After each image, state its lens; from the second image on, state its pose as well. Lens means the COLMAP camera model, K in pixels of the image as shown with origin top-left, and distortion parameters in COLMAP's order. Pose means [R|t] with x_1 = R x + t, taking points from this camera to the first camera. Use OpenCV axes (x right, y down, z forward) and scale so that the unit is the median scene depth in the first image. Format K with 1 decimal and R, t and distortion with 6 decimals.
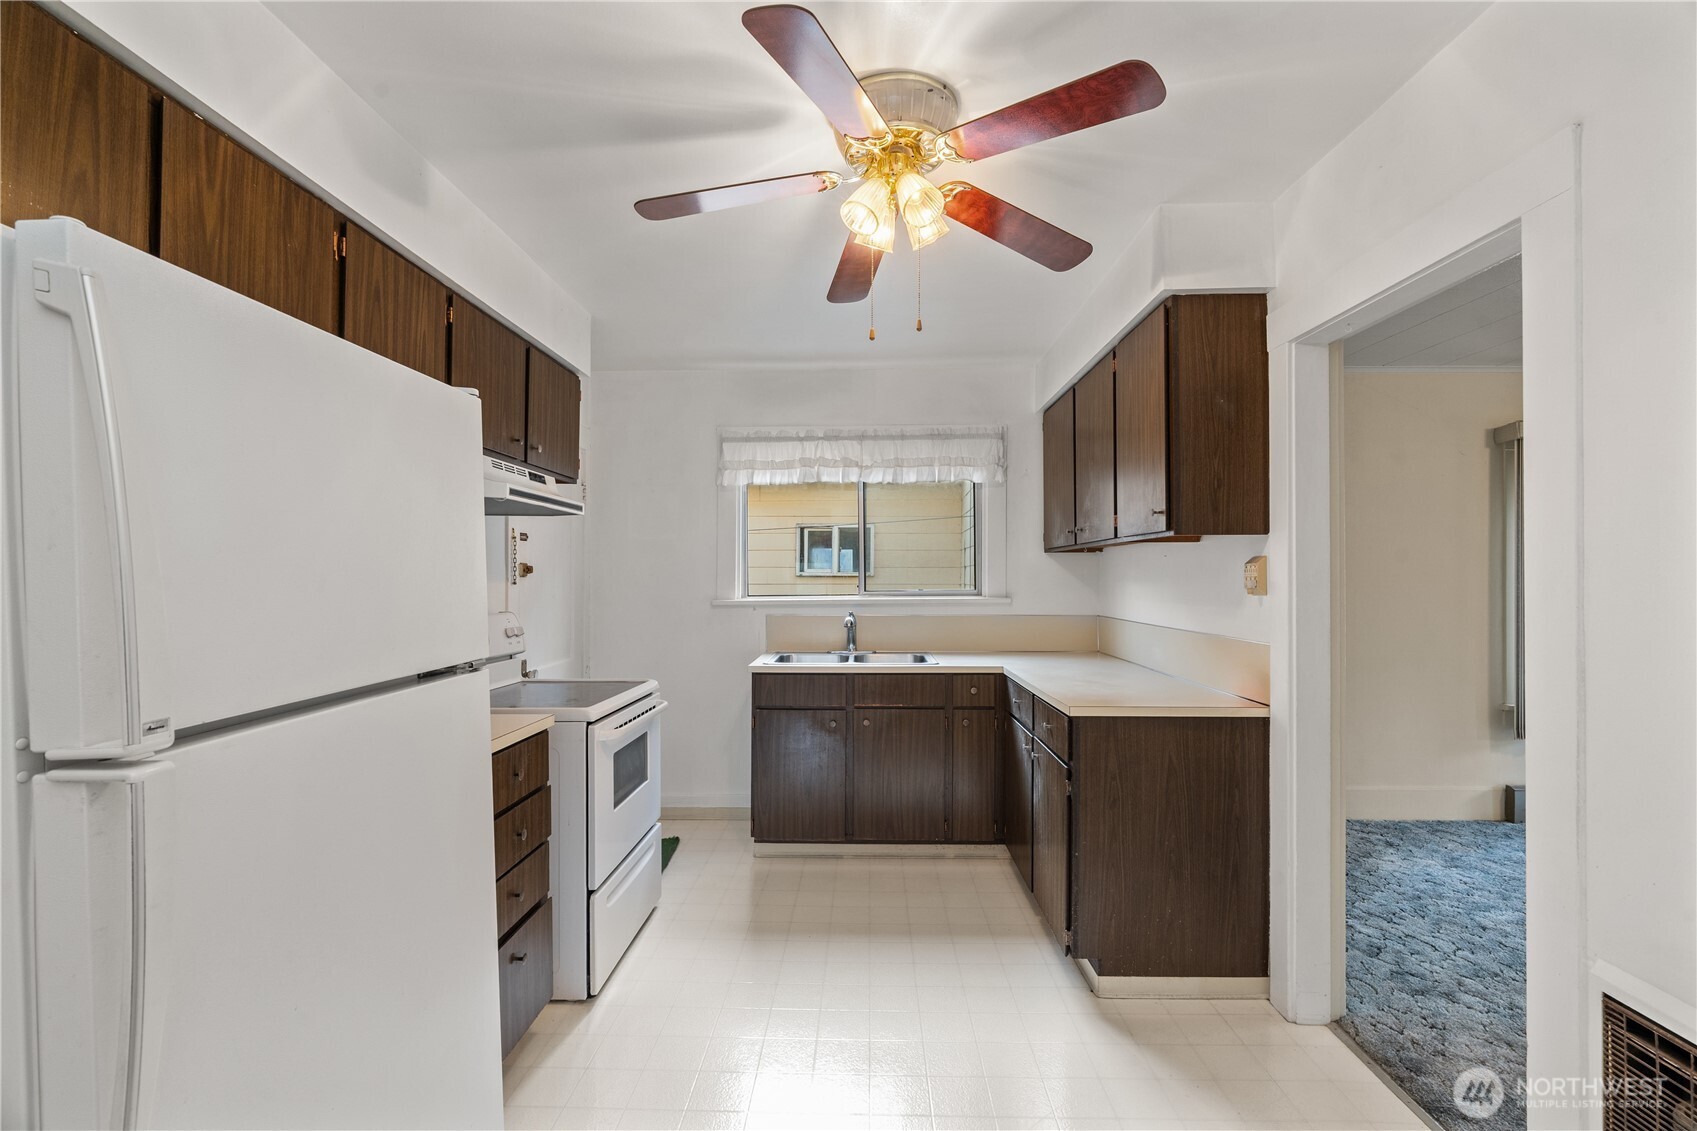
lens RADIAL K [[761.8, 0, 844.4], [0, 761.8, 572.0], [0, 0, 1]] dist [-0.007220, 0.002326]
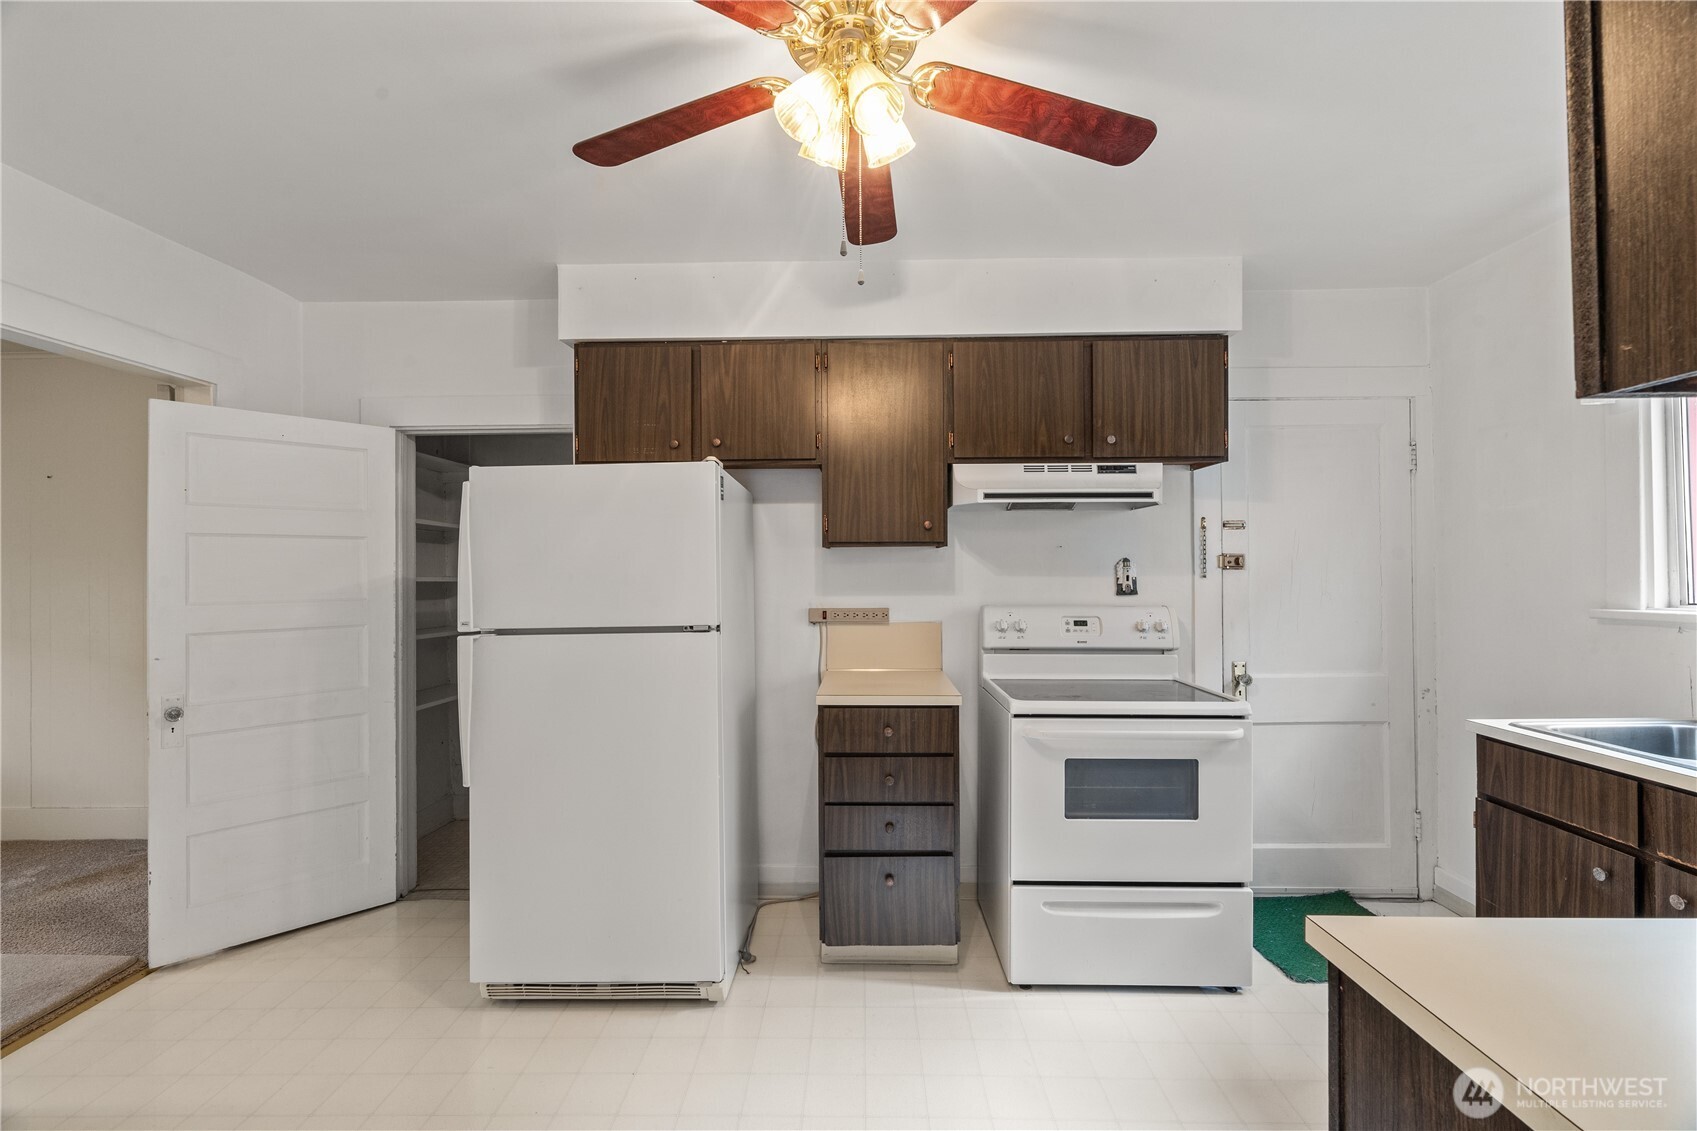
lens RADIAL K [[761.8, 0, 839.9], [0, 761.8, 561.6], [0, 0, 1]] dist [-0.007220, 0.002326]
pose [[-0.004973, -0.015595, -0.999866, 0.477457], [0.007608, 0.999849, -0.015632, 0.007029], [0.999959, -0.007685, -0.004853, 0.538377]]
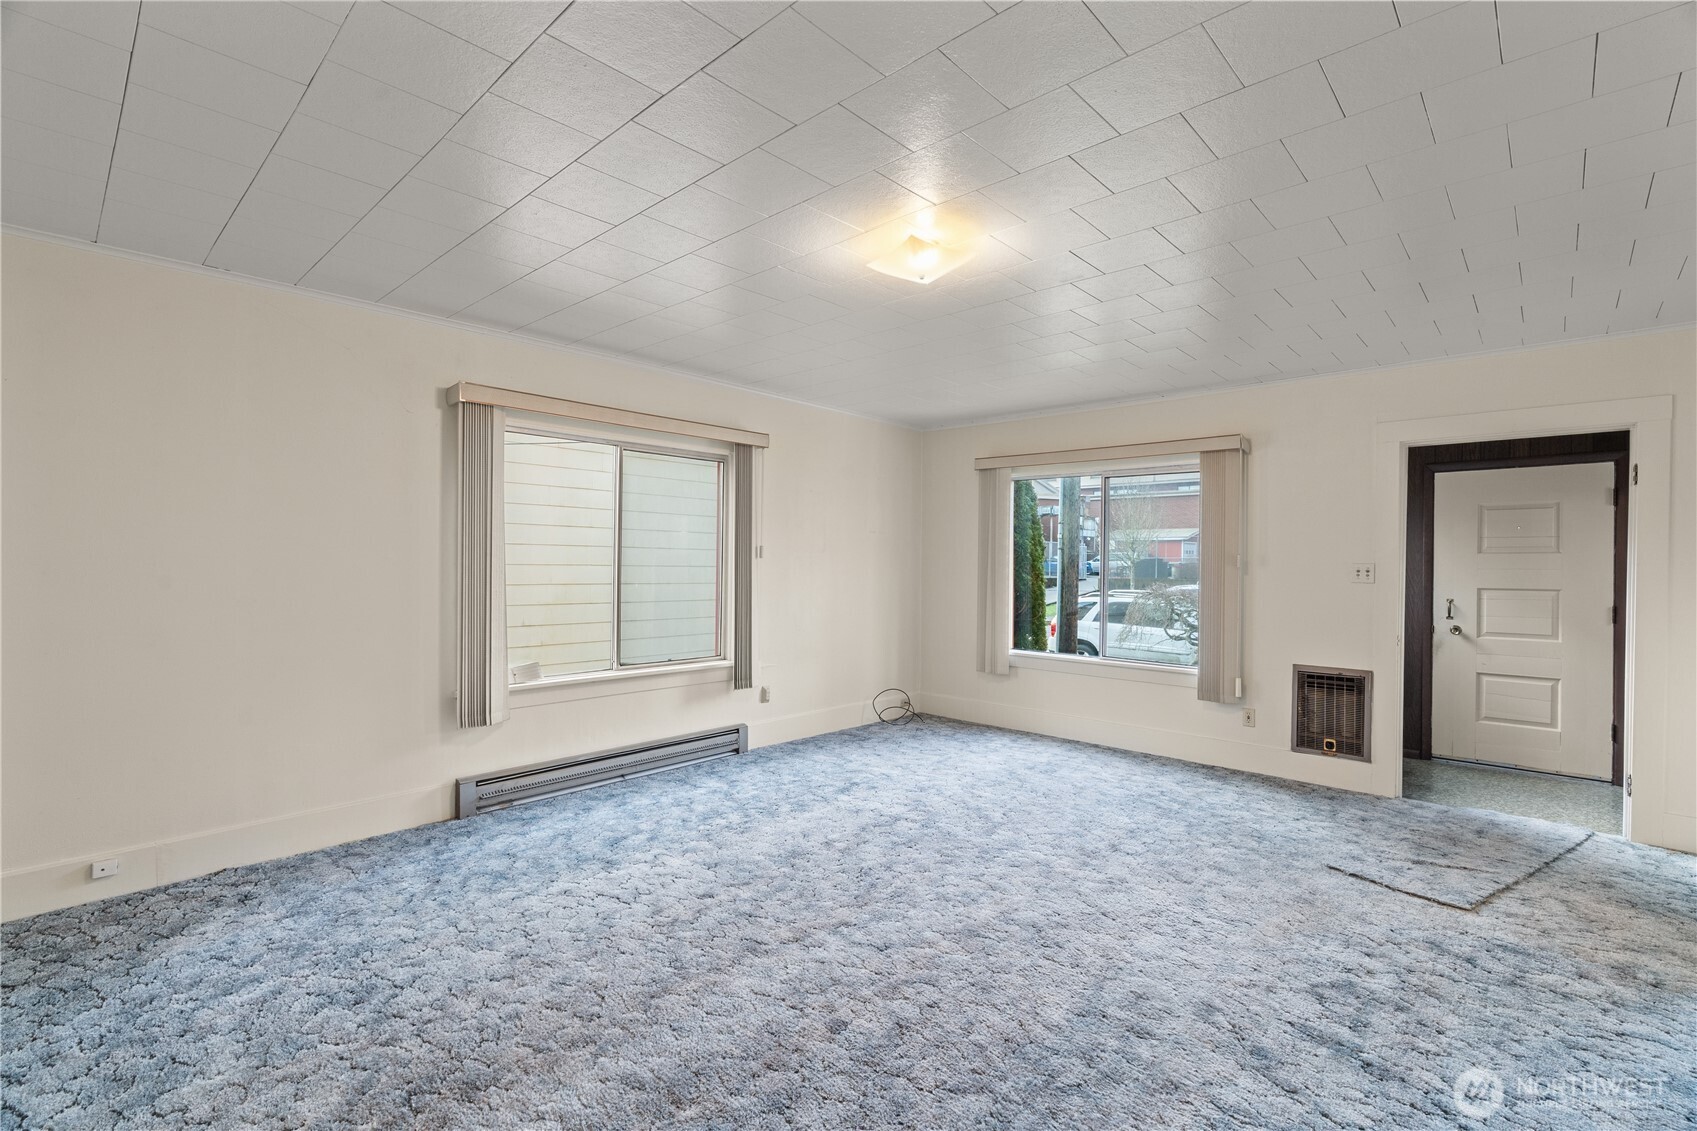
lens RADIAL K [[761.8, 0, 852.6], [0, 761.8, 562.6], [0, 0, 1]] dist [-0.007220, 0.002326]
pose [[0.659495, -0.000995, 0.751708, 0.580859], [-0.008614, 0.999923, 0.008881, 0.007277], [-0.751660, -0.012332, 0.659436, 0.039759]]
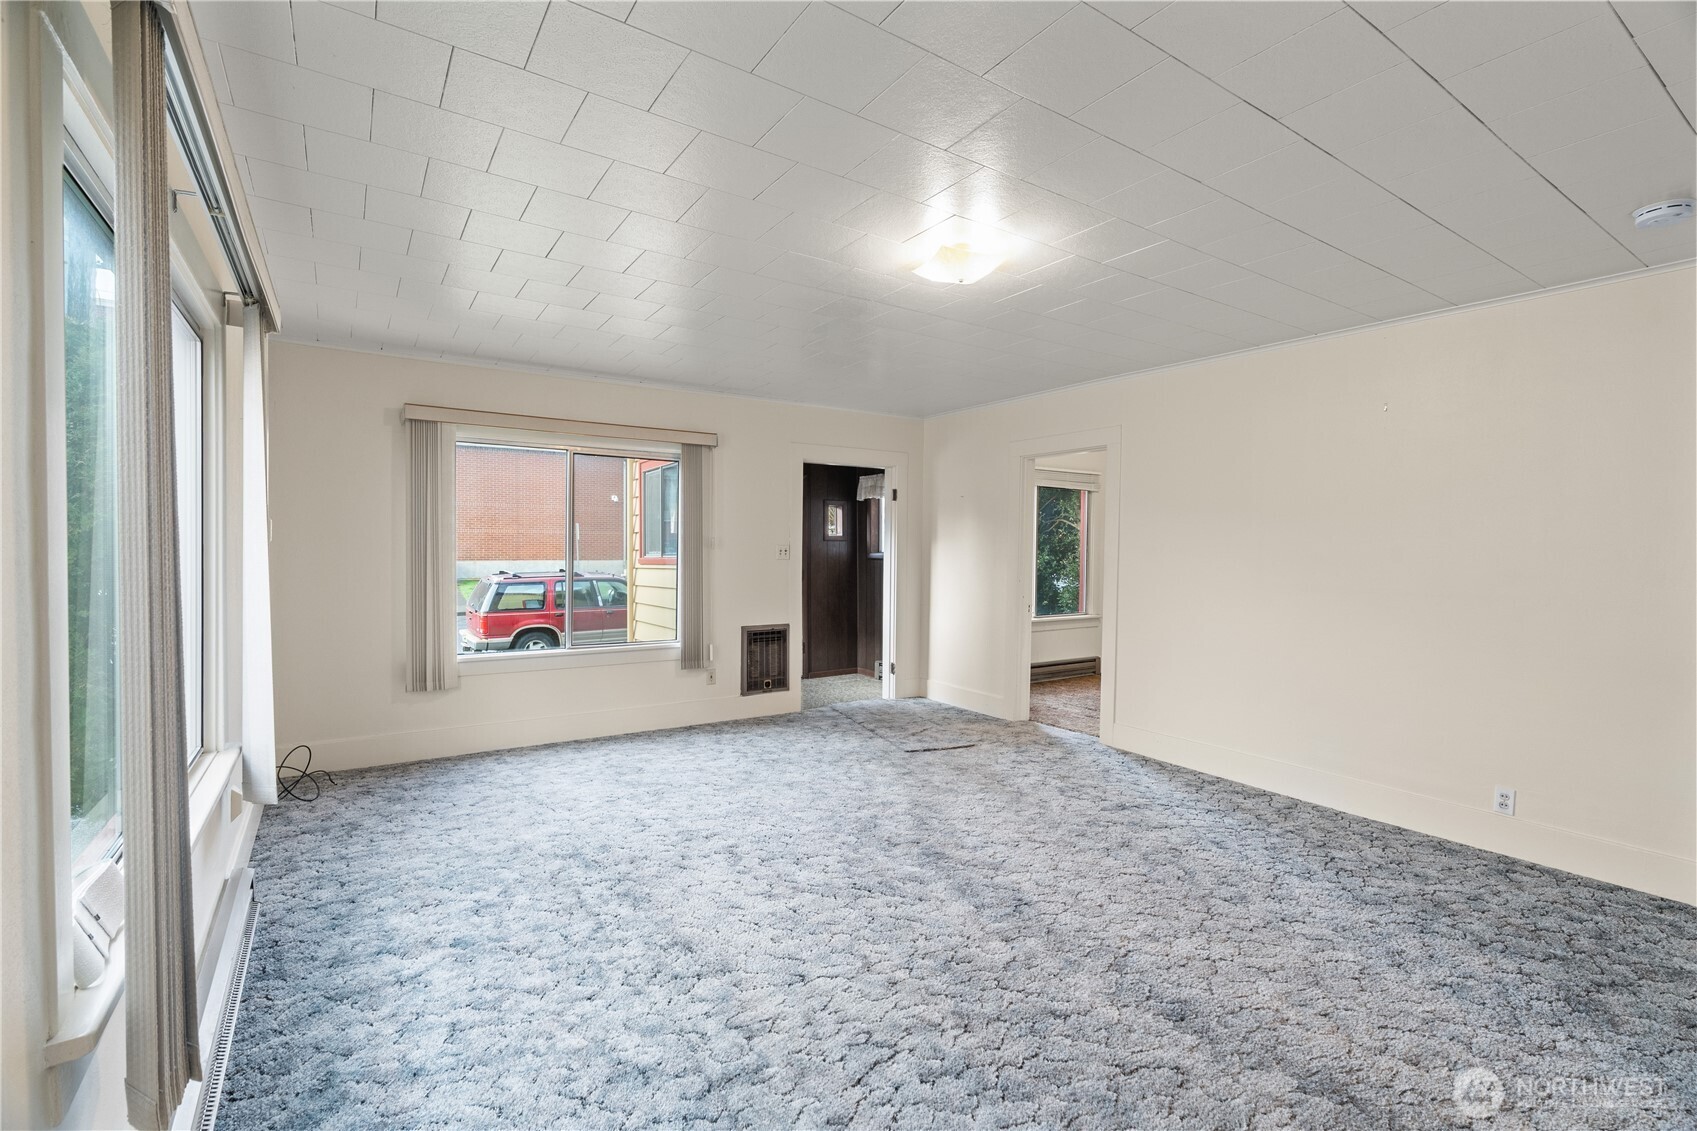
lens RADIAL K [[761.8, 0, 850.8], [0, 761.8, 559.5], [0, 0, 1]] dist [-0.007220, 0.002326]
pose [[-0.581061, -0.026425, 0.813431, 0.607334], [-0.017046, 0.999649, 0.020299, 0.006868], [-0.813681, -0.002071, -0.581307, 1.118104]]
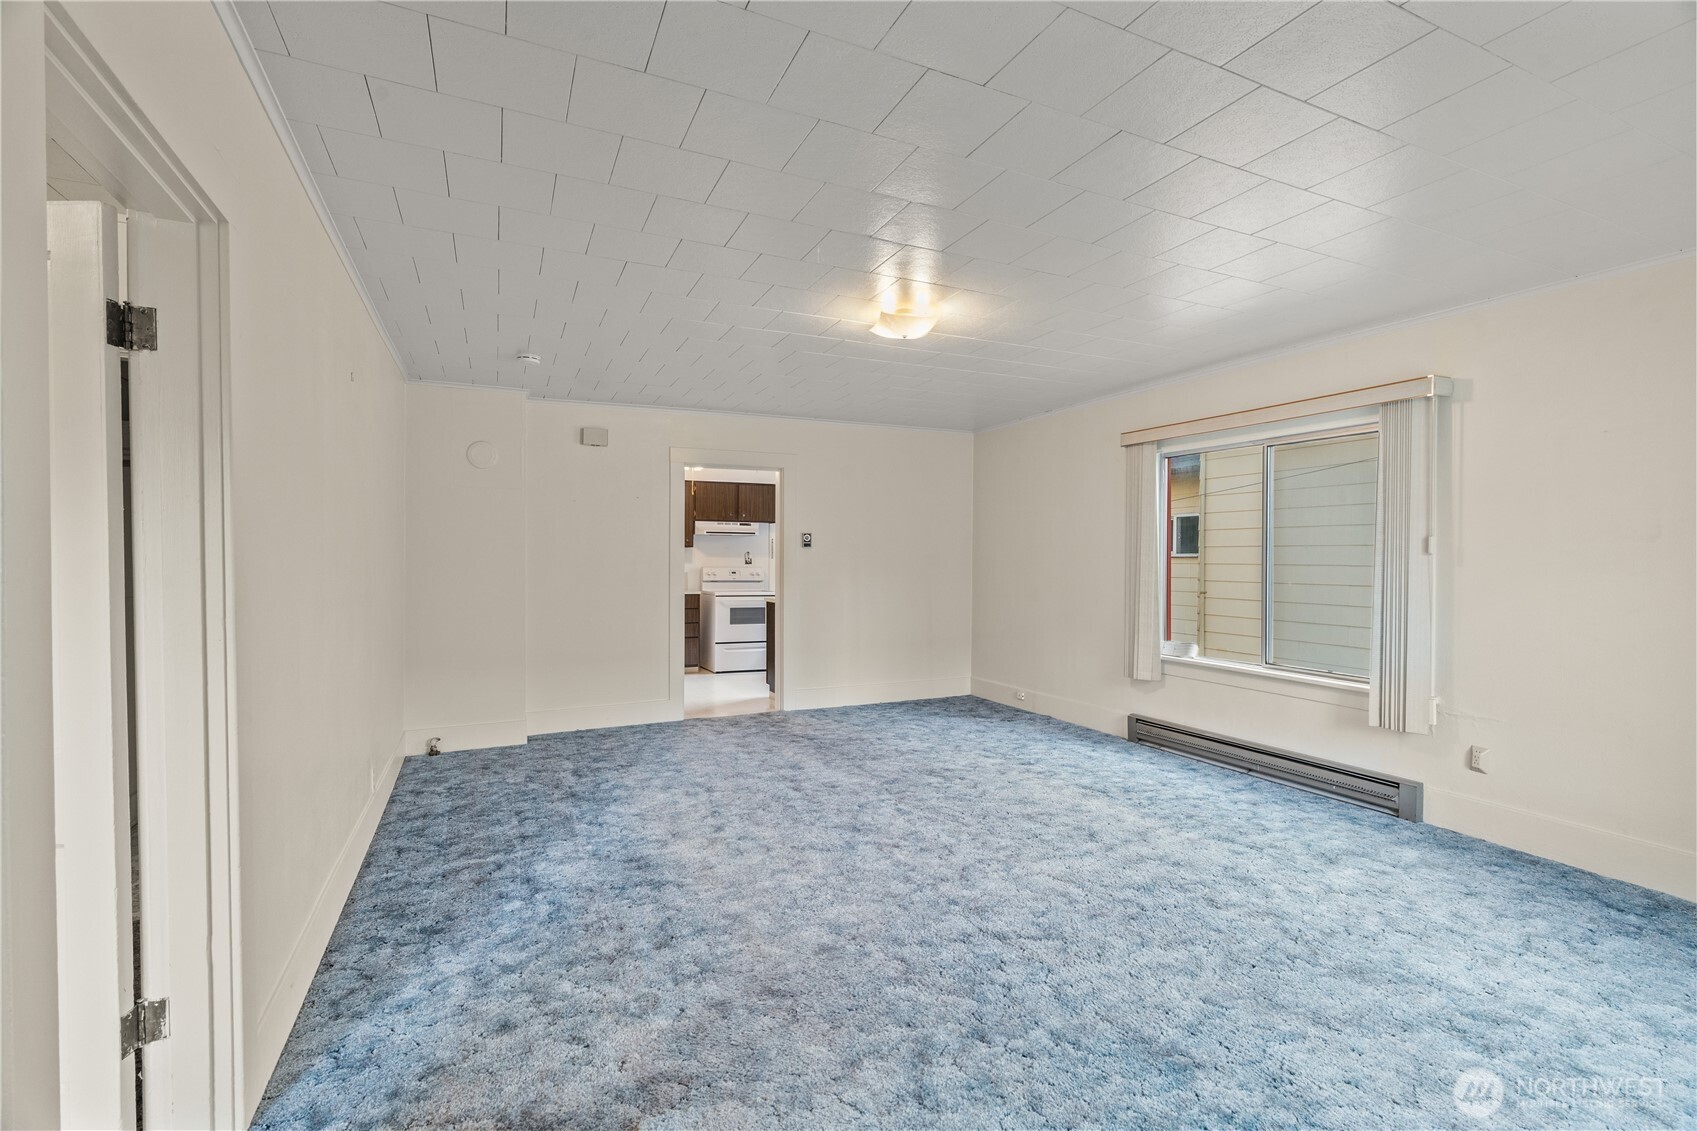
lens RADIAL K [[761.8, 0, 850.6], [0, 761.8, 569.3], [0, 0, 1]] dist [-0.007220, 0.002326]
pose [[0.452107, 0.010529, -0.891902, 2.142265], [0.000693, 0.999926, 0.012156, 0.021746], [0.891964, -0.006114, 0.452066, -0.022471]]
